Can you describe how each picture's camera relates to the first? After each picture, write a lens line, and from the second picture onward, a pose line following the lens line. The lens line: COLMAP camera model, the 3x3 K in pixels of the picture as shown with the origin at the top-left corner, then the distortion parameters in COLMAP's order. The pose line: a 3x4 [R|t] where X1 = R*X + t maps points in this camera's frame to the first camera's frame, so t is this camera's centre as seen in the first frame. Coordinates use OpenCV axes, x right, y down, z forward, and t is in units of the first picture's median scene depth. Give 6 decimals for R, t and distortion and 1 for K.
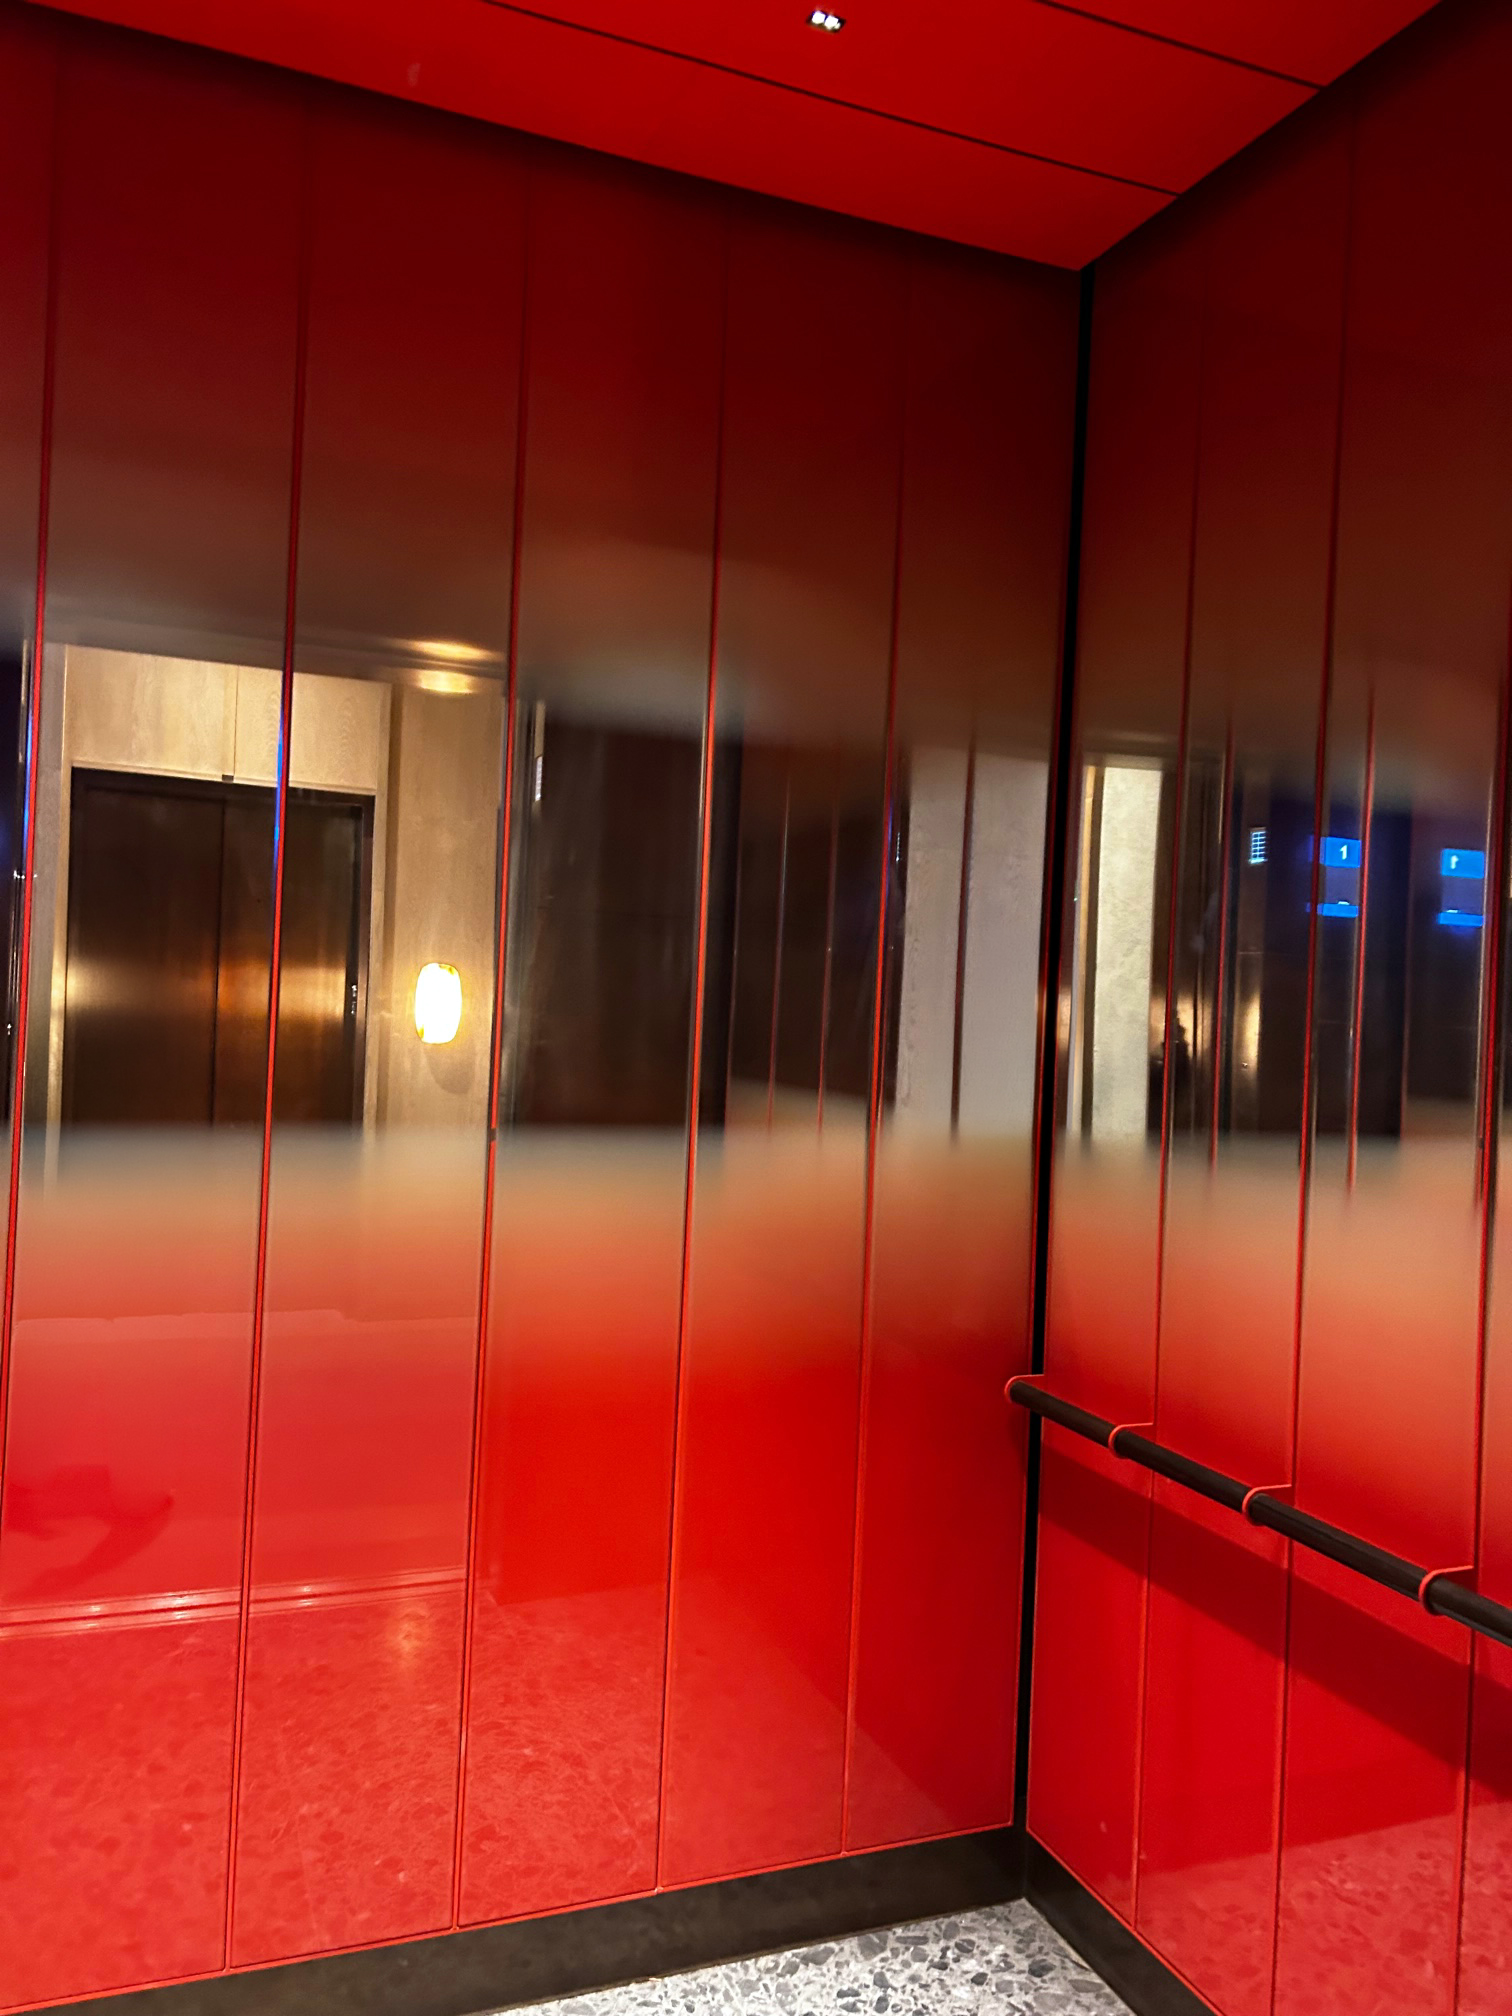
lens RADIAL K [[1542.7, 0, 705.4], [0, 1542.7, 1005.8], [0, 0, 1]] dist [0.096010, -0.071412]
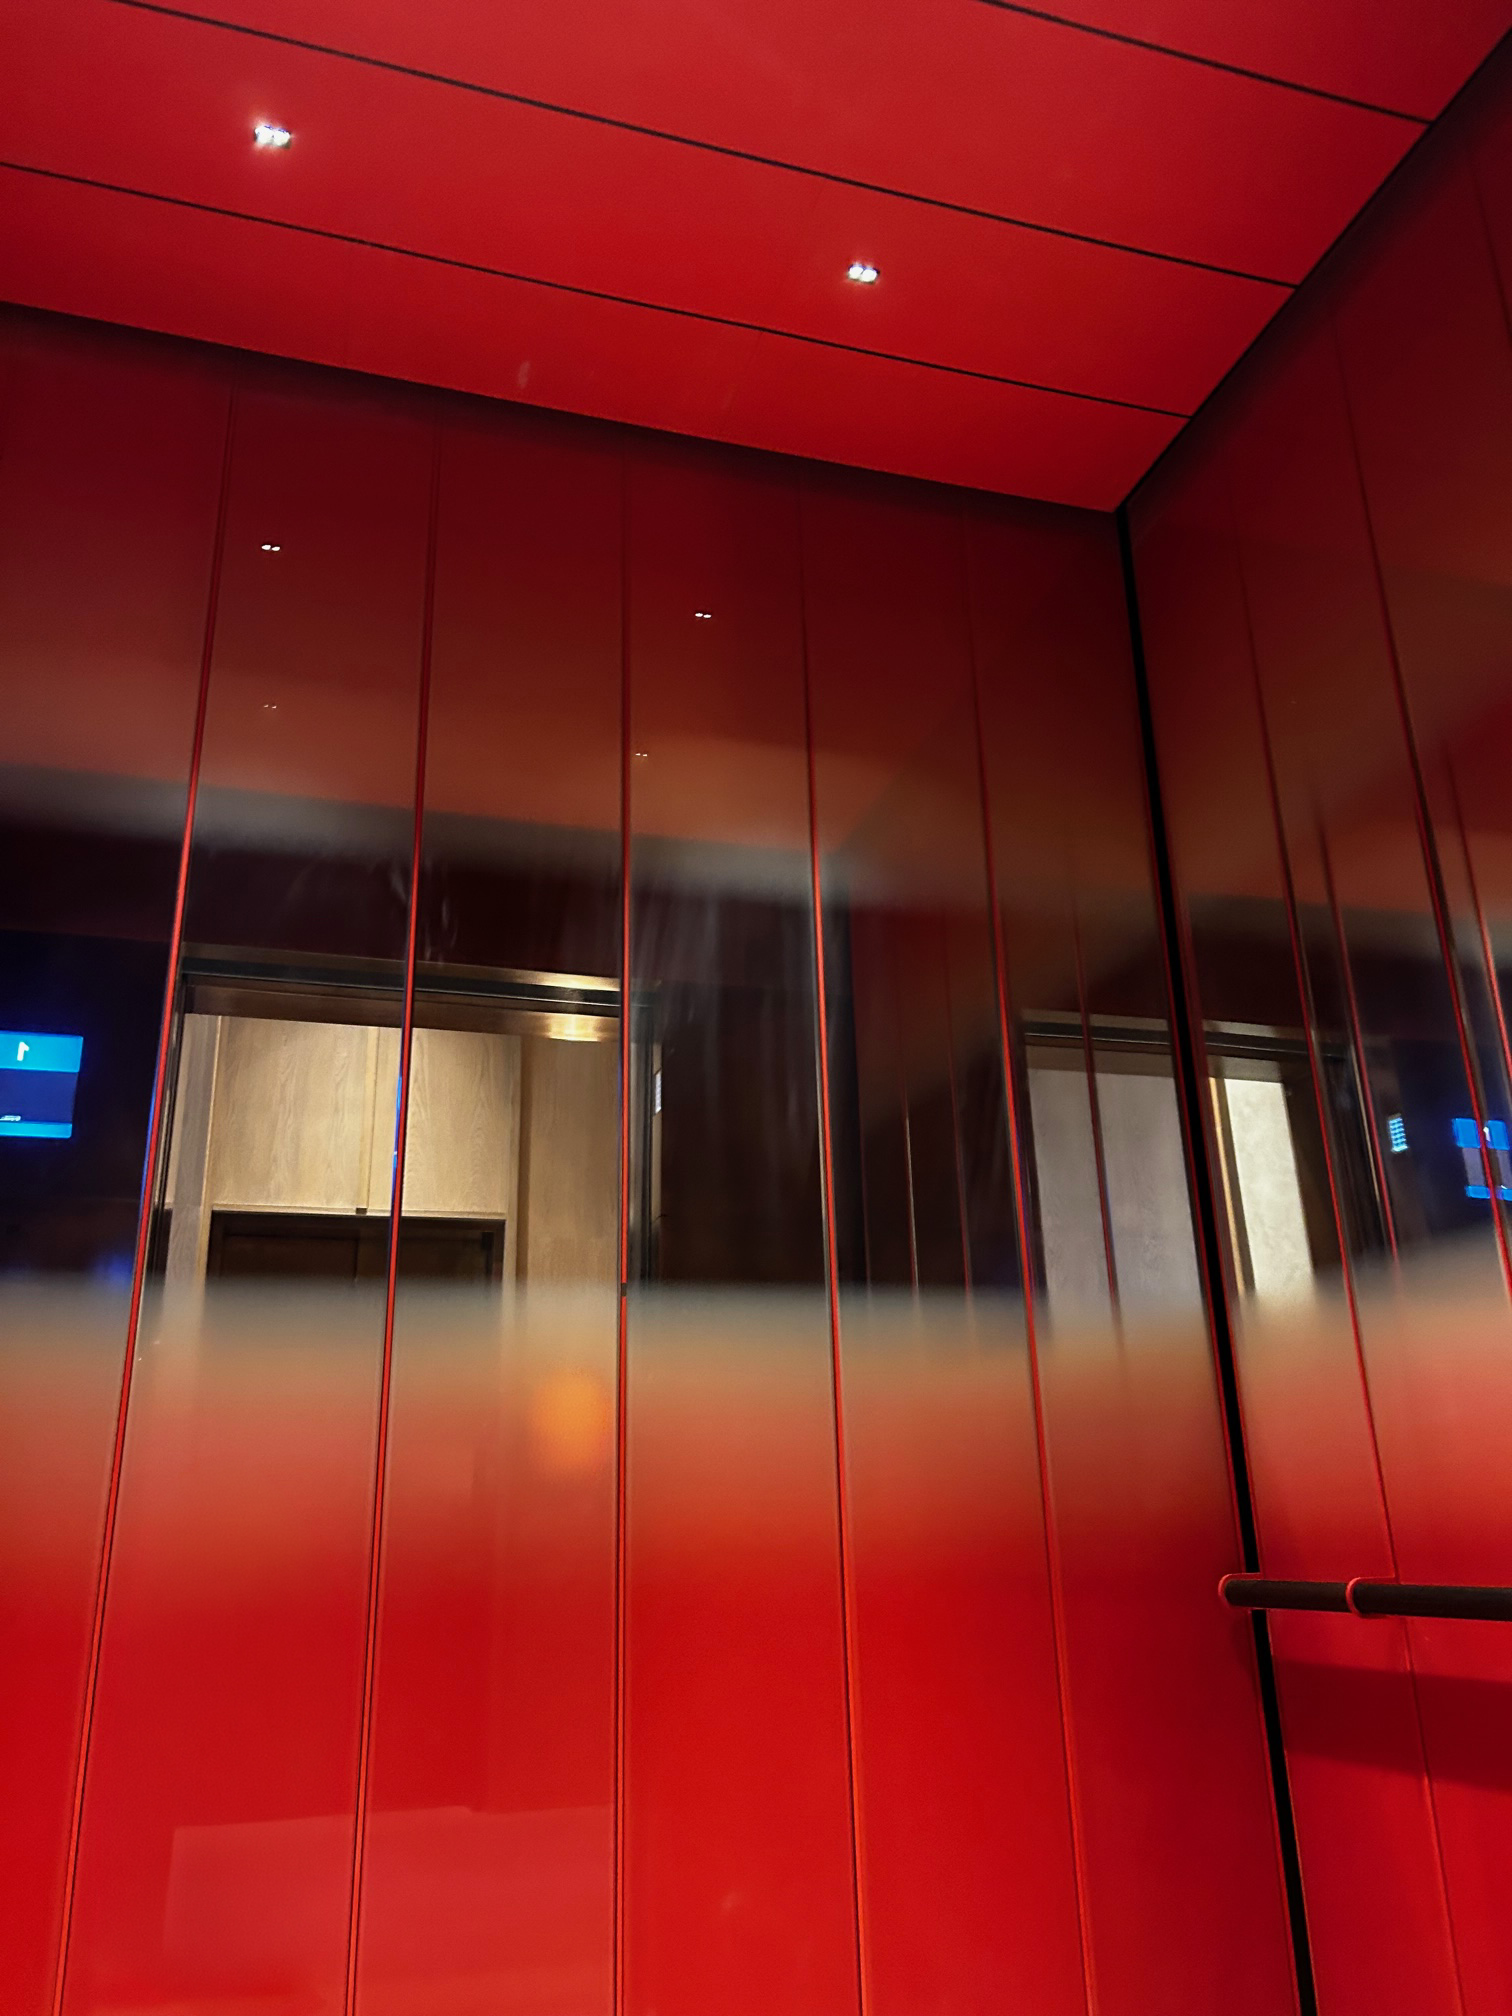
lens RADIAL K [[1544.3, 0, 755.8], [0, 1544.3, 1010.8], [0, 0, 1]] dist [0.097389, -0.039890]
pose [[0.995709, -0.085014, -0.036553, -0.005884], [0.068172, 0.940985, -0.331512, 0.205020], [0.062579, 0.327598, 0.942743, 0.041887]]
